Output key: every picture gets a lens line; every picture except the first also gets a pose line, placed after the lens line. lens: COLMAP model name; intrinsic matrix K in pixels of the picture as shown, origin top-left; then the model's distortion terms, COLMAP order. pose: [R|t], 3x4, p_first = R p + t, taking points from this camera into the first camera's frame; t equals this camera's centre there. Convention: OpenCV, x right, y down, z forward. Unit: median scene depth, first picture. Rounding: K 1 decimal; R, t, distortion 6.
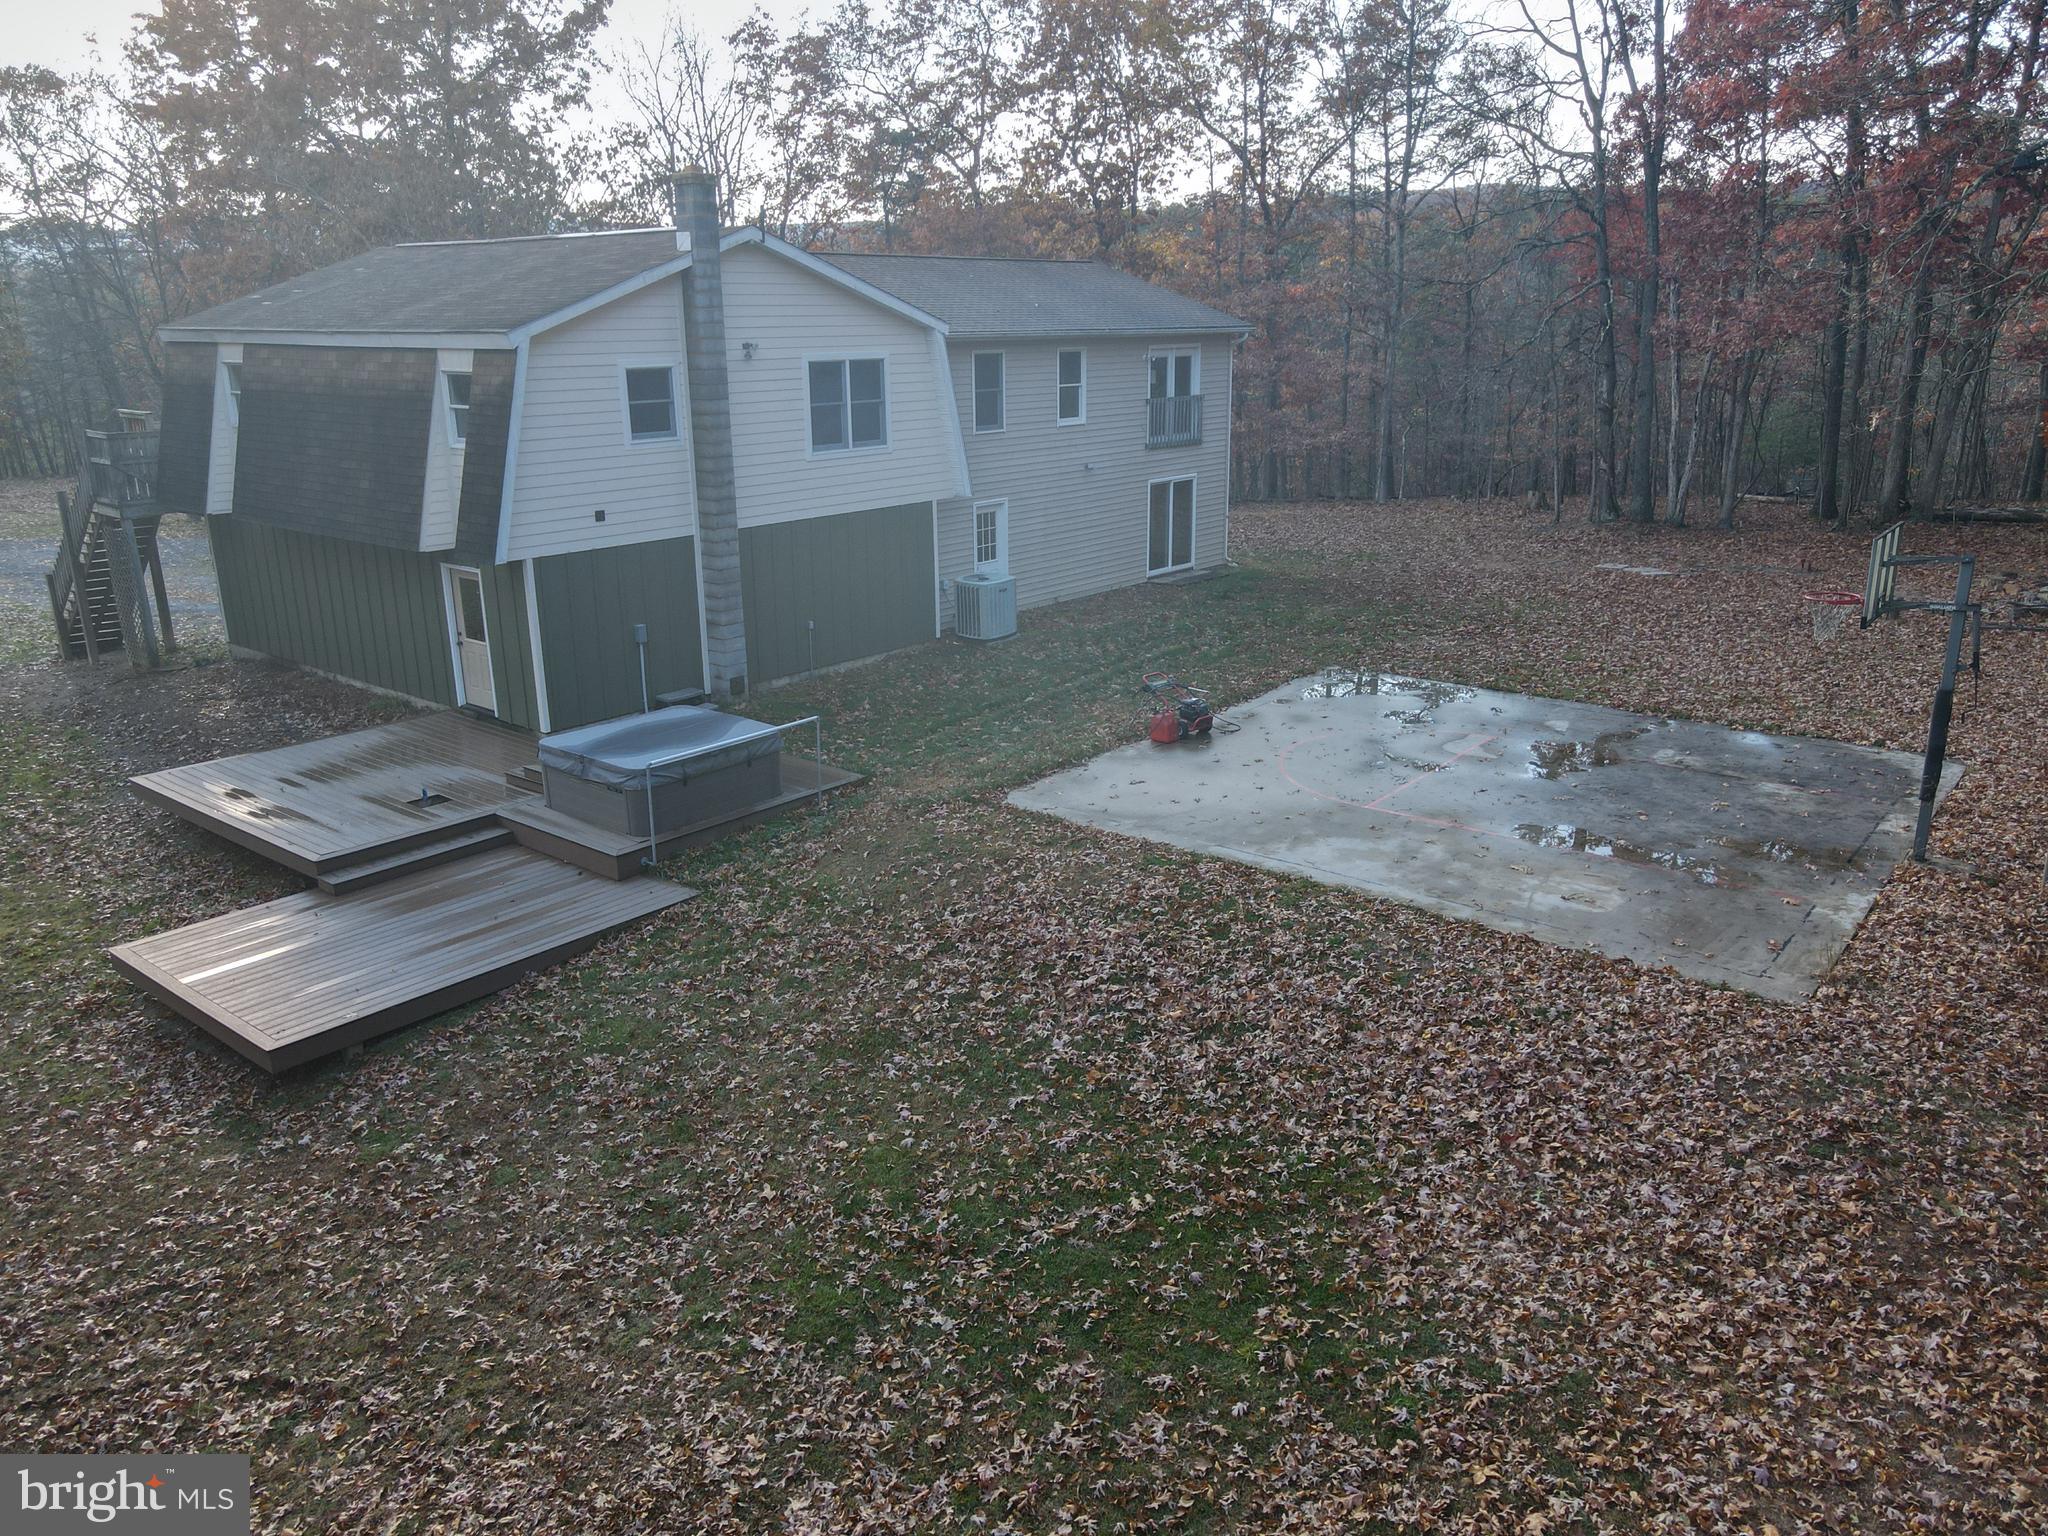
lens RADIAL K [[1515.2, 0, 1026.6], [0, 1515.2, 764.9], [0, 0, 1]] dist [-0.013296, 0.057448]
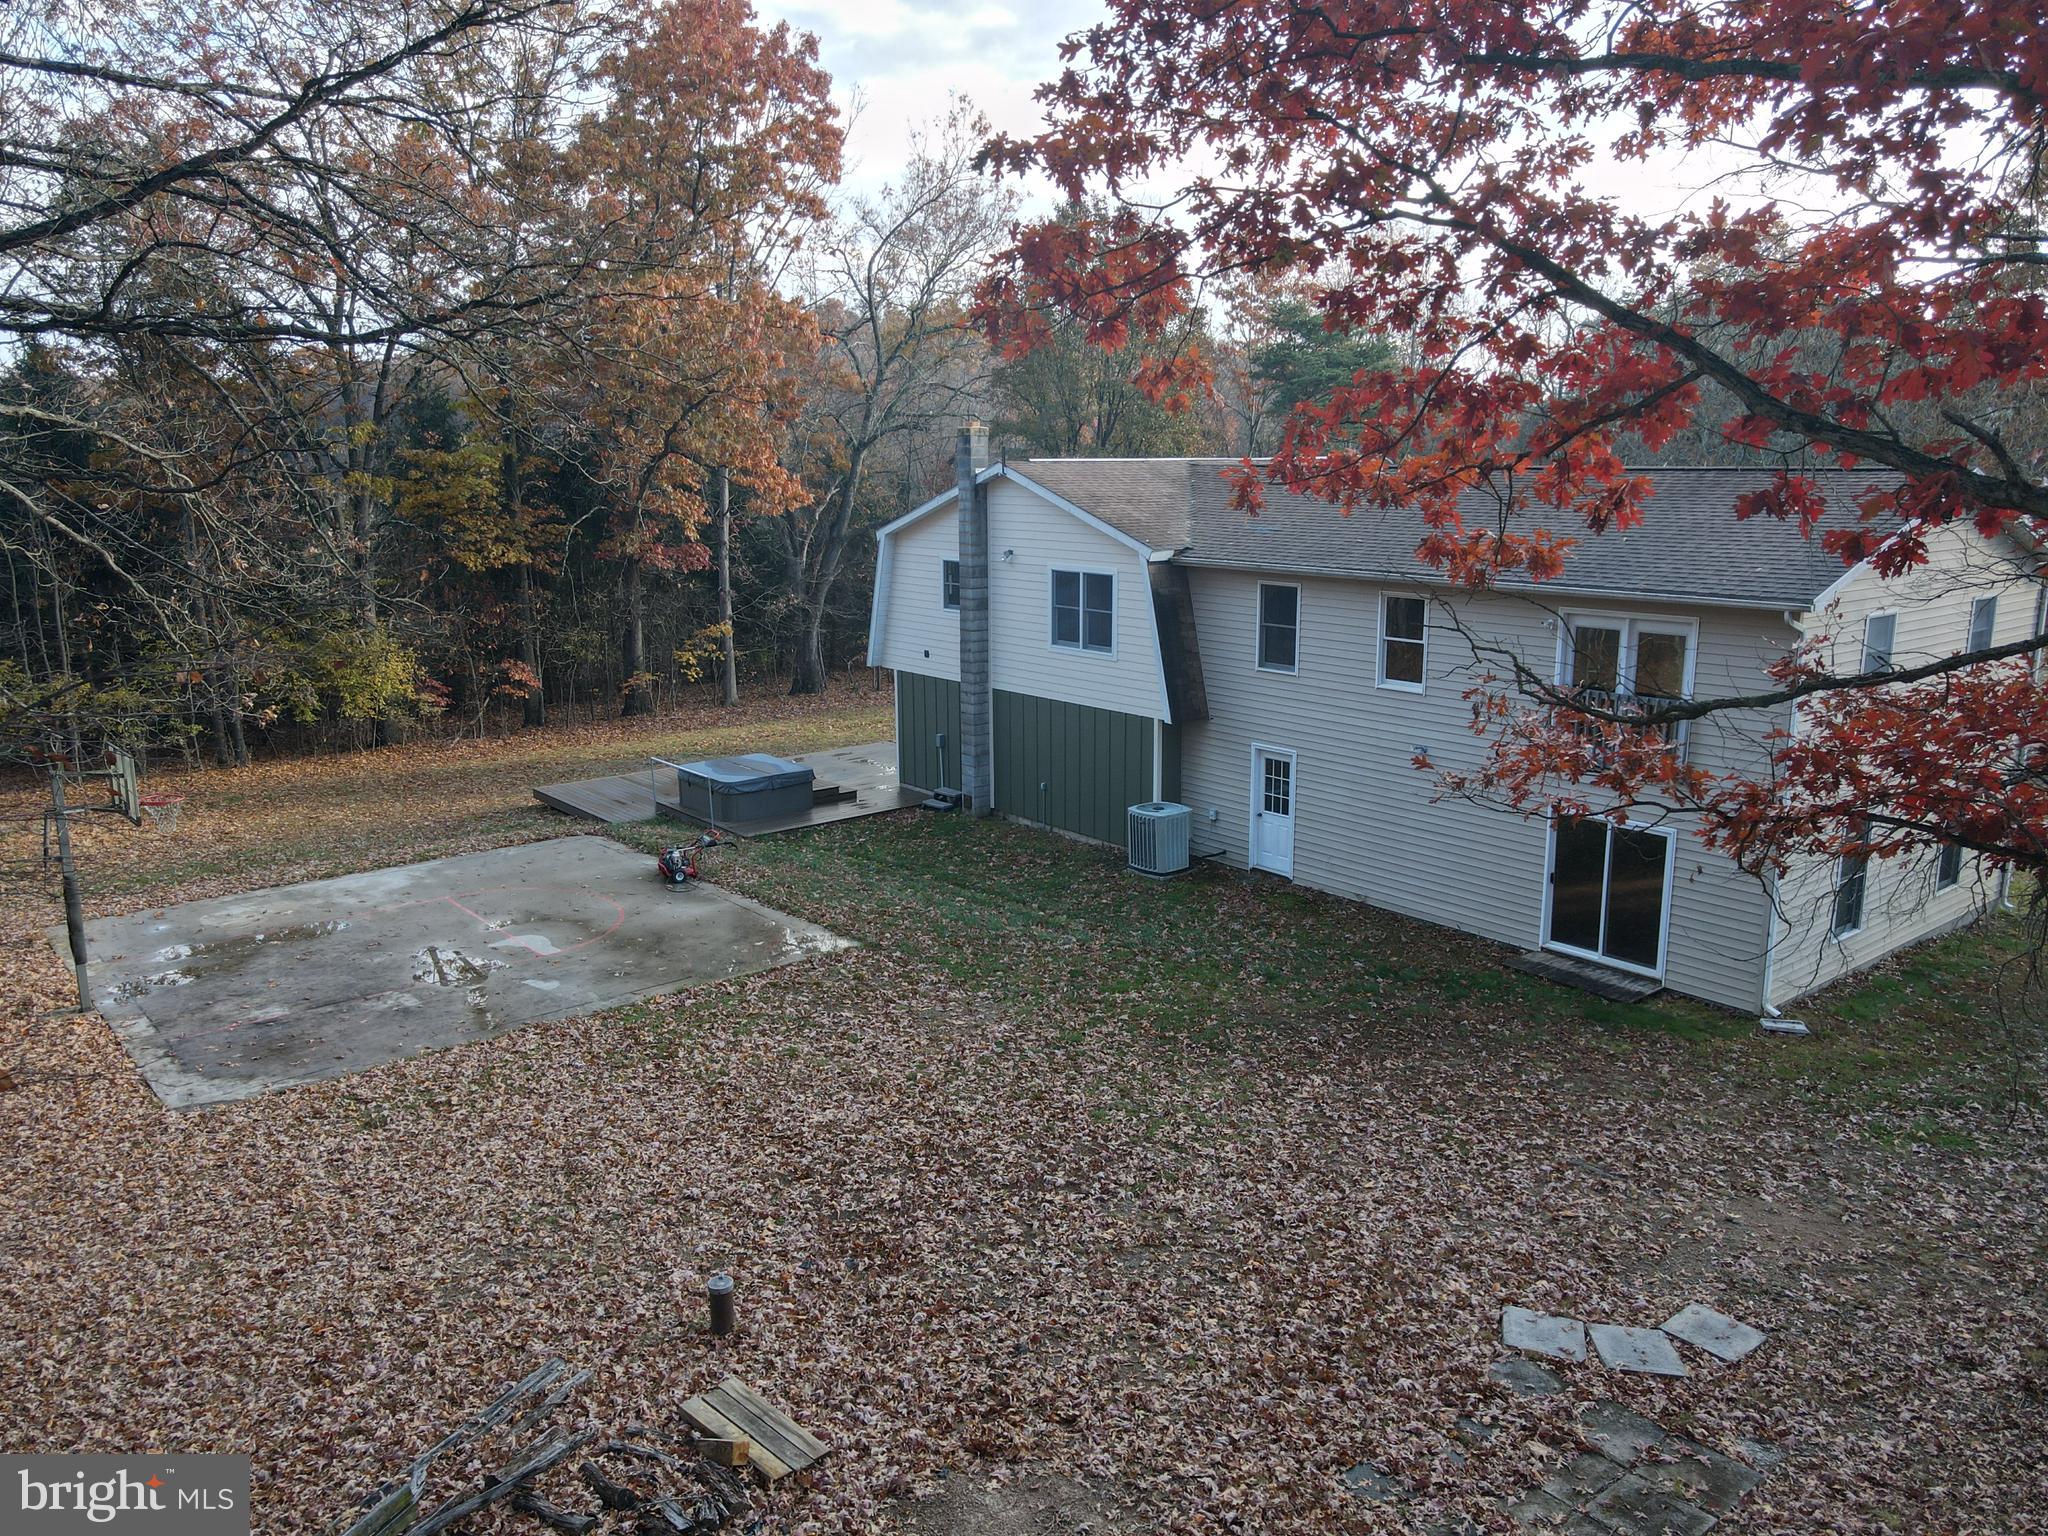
lens RADIAL K [[1515.2, 0, 1026.6], [0, 1515.2, 764.9], [0, 0, 1]] dist [-0.013296, 0.057448]
pose [[-0.195570, 0.209146, -0.958128, 1.176462], [-0.274386, 0.926306, 0.258206, -0.487149], [0.941523, 0.313394, -0.123771, 1.346178]]
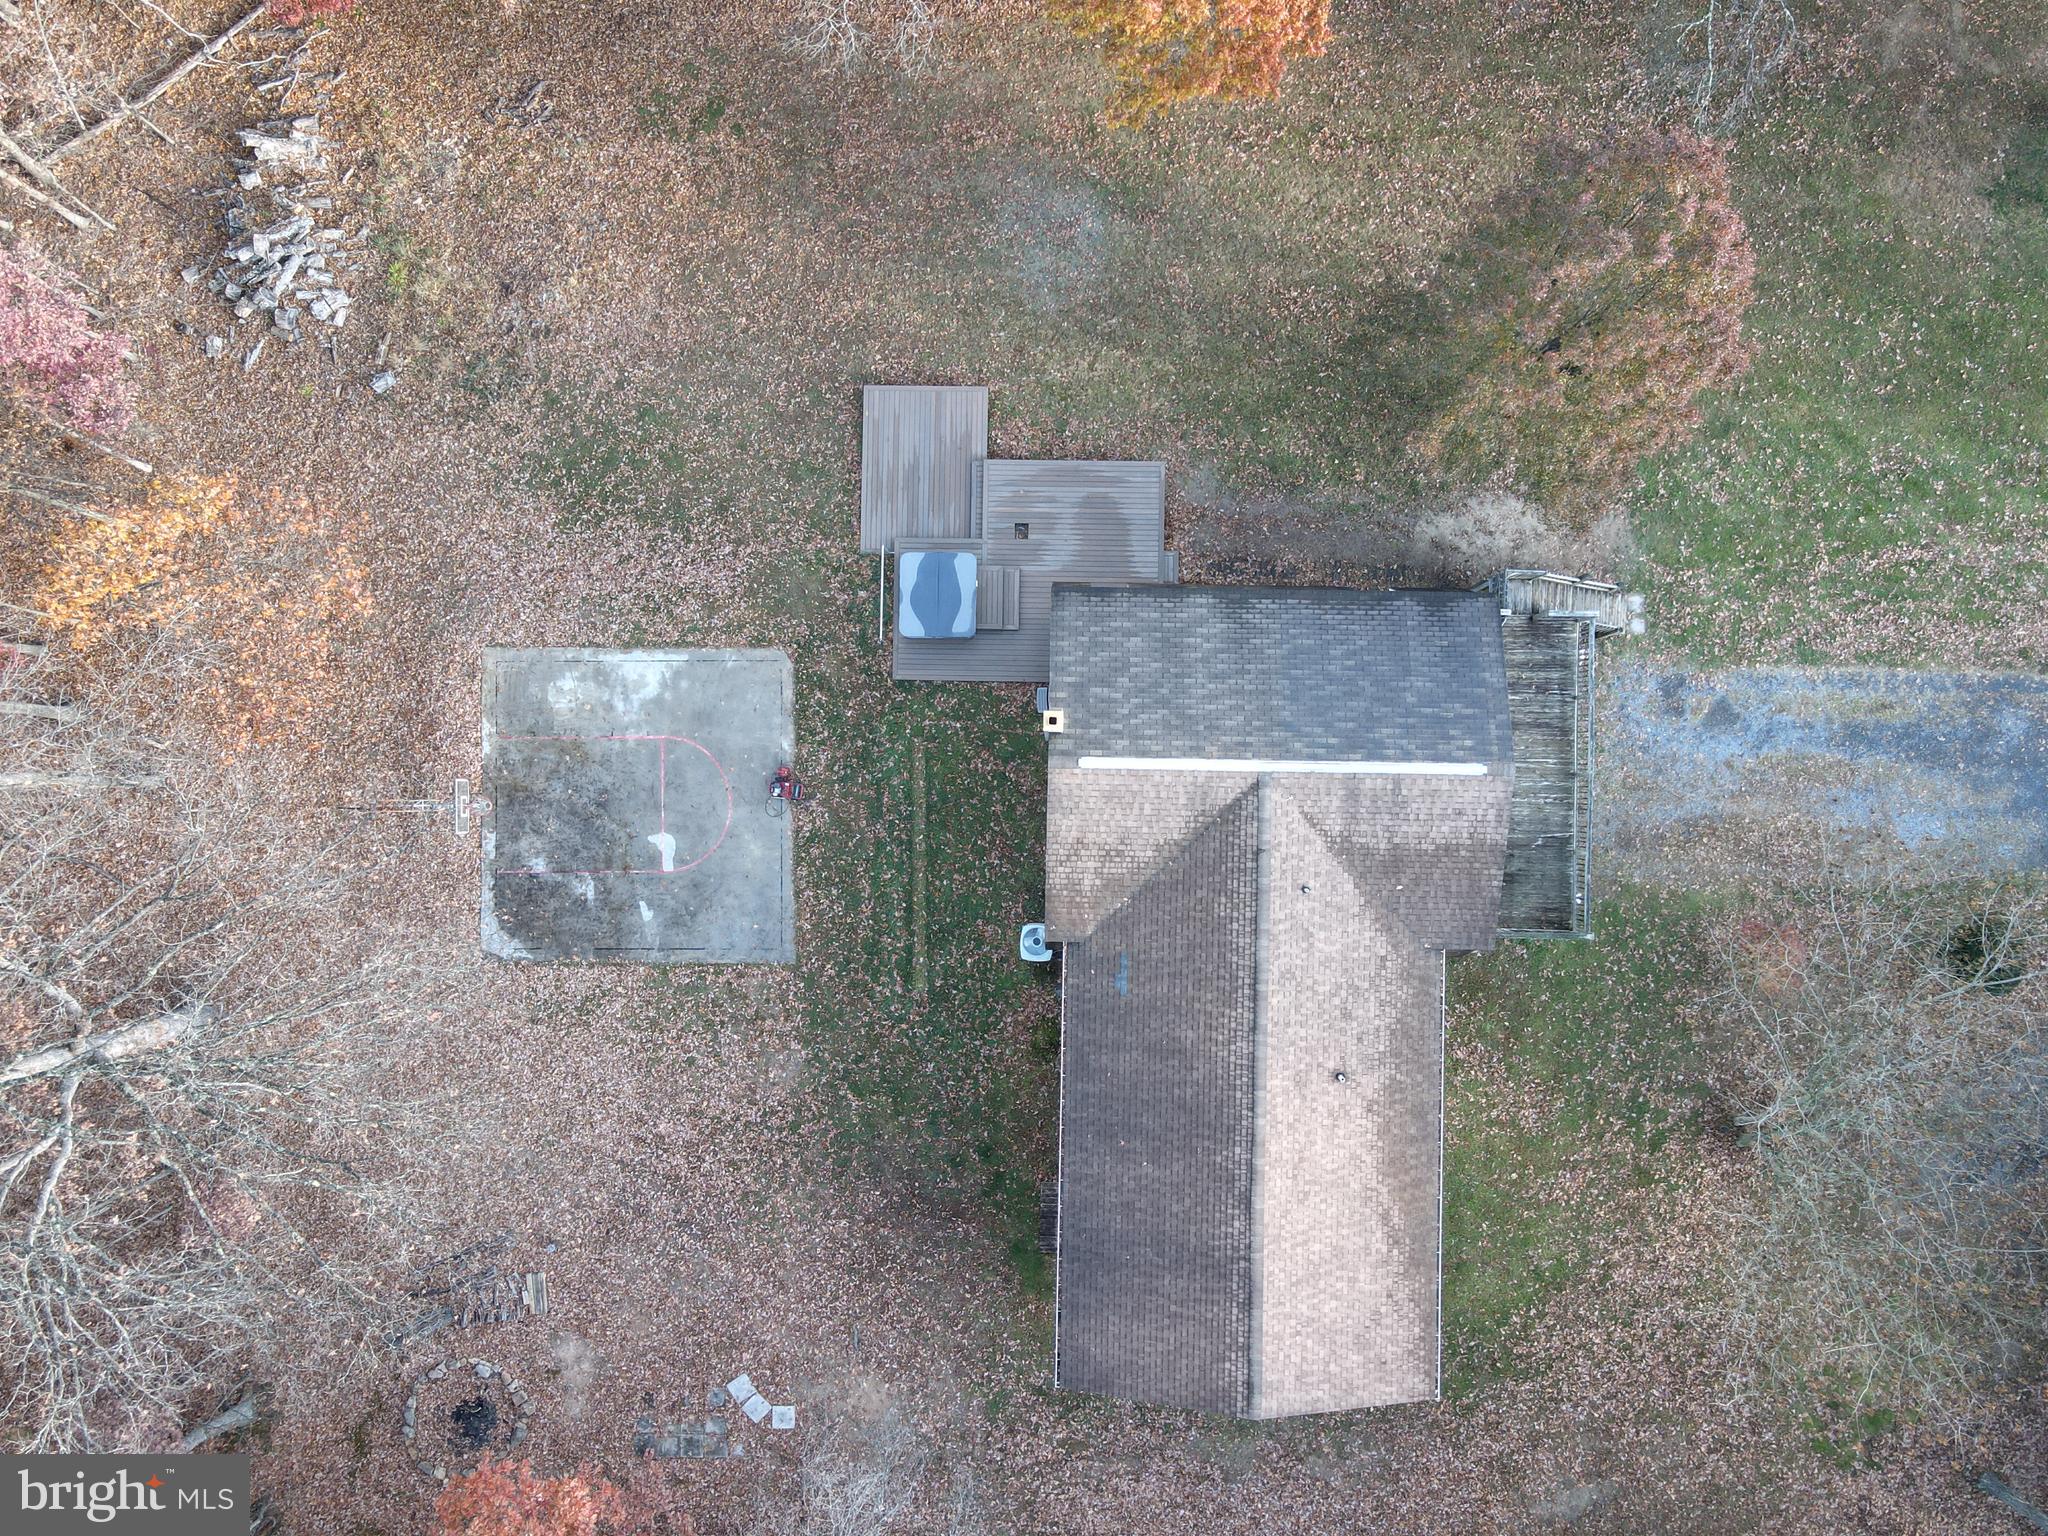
lens RADIAL K [[1515.2, 0, 1026.6], [0, 1515.2, 764.9], [0, 0, 1]] dist [-0.013296, 0.057448]
pose [[-0.781868, 0.623265, 0.014955, -0.200172], [-0.149684, -0.210952, 0.965968, -1.998967], [0.605208, 0.753021, 0.258229, 0.622699]]
